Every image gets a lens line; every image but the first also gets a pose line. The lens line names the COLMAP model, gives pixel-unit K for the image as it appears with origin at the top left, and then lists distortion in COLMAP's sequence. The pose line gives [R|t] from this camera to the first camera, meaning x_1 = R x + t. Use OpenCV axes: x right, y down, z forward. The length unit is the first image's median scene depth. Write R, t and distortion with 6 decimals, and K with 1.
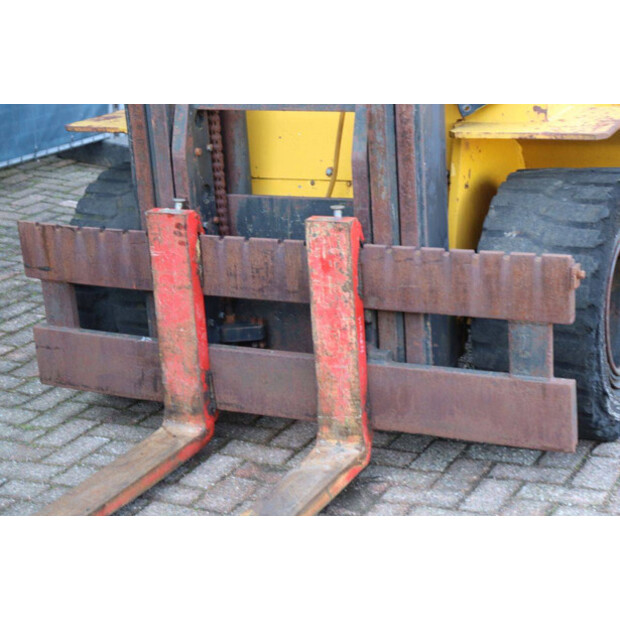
lens RADIAL K [[1326.6, 0, 307.5], [0, 1326.6, 313.3], [0, 0, 1]] dist [0.378022, 0.000000]
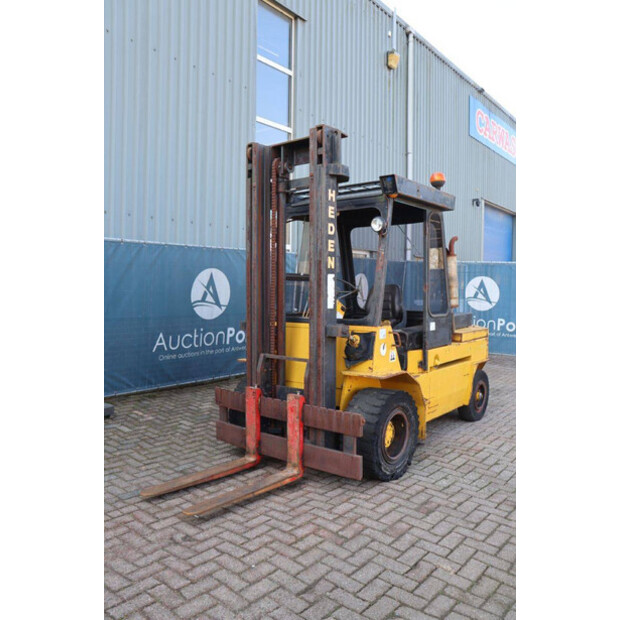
lens RADIAL K [[529.3, 0, 300.8], [0, 529.3, 319.5], [0, 0, 1]] dist [-0.132143, 0.075659]
pose [[0.968929, 0.077827, -0.234775, 0.293250], [-0.129116, 0.968762, -0.211729, 0.017428], [0.210963, 0.235464, 0.948710, -0.207690]]
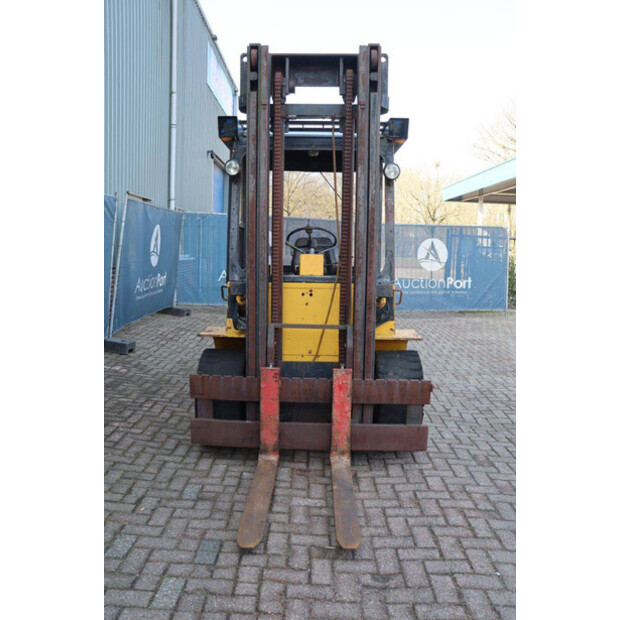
lens RADIAL K [[529.3, 0, 307.0], [0, 529.3, 319.7], [0, 0, 1]] dist [-0.132143, 0.075659]
pose [[0.902578, 0.018292, 0.430138, -0.466462], [0.053319, 0.986656, -0.153841, -0.011035], [-0.427212, 0.161788, 0.889559, 0.087974]]
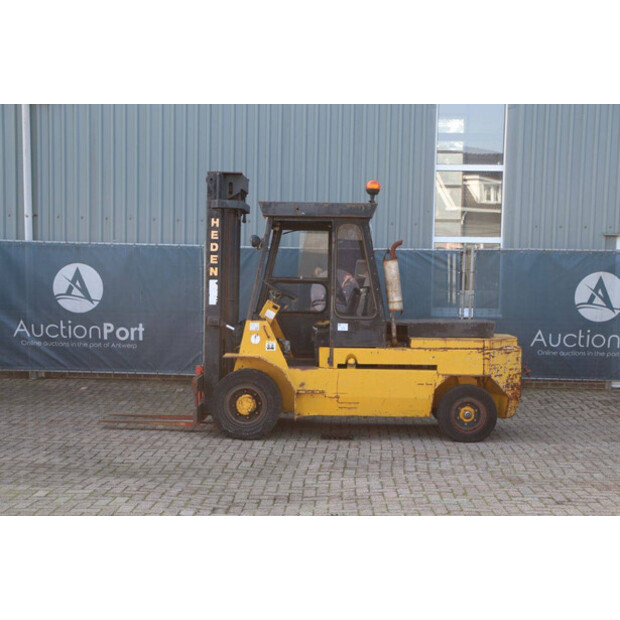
lens RADIAL K [[959.2, 0, 308.9], [0, 959.2, 309.6], [0, 0, 1]] dist [0.131948, 0.000000]
pose [[0.410512, 0.099475, -0.906413, 2.855861], [-0.302486, 0.952601, -0.032452, -0.241067], [0.860222, 0.287499, 0.421144, -0.068078]]
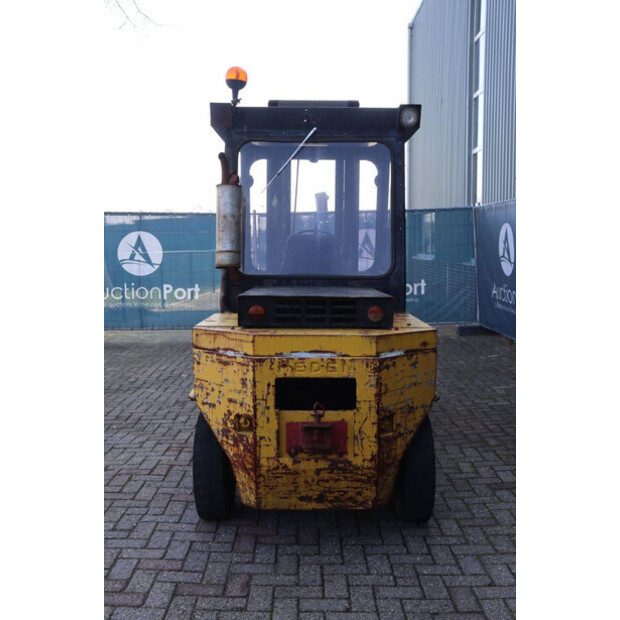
lens RADIAL K [[664.2, 0, 310.8], [0, 664.2, 315.7], [0, 0, 1]] dist [-0.031100, 0.000000]
pose [[-0.897187, 0.099497, -0.430298, 0.764355], [-0.079762, 0.921770, 0.379446, -0.811978], [0.434389, 0.374755, -0.819063, 2.489643]]
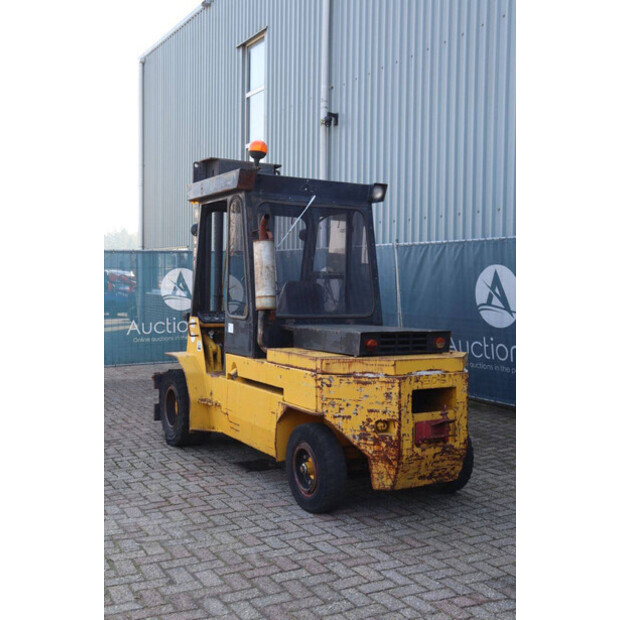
lens RADIAL K [[714.5, 0, 307.9], [0, 714.5, 311.3], [0, 0, 1]] dist [-0.024652, 0.000000]
pose [[-0.568113, 0.081673, -0.818888, 1.607903], [-0.220209, 0.943690, 0.246893, -0.819378], [0.792941, 0.320590, -0.518137, 2.265193]]
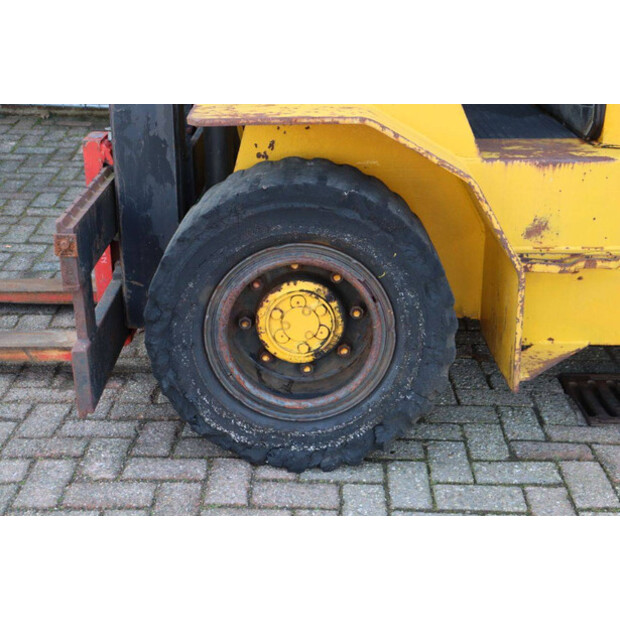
lens RADIAL K [[959.2, 0, 308.4], [0, 959.2, 311.1], [0, 0, 1]] dist [0.131948, 0.000000]
pose [[0.435186, 0.389194, -0.811875, 0.767570], [-0.288423, 0.914484, 0.283781, -0.208025], [0.852892, 0.110665, 0.510223, 0.714786]]
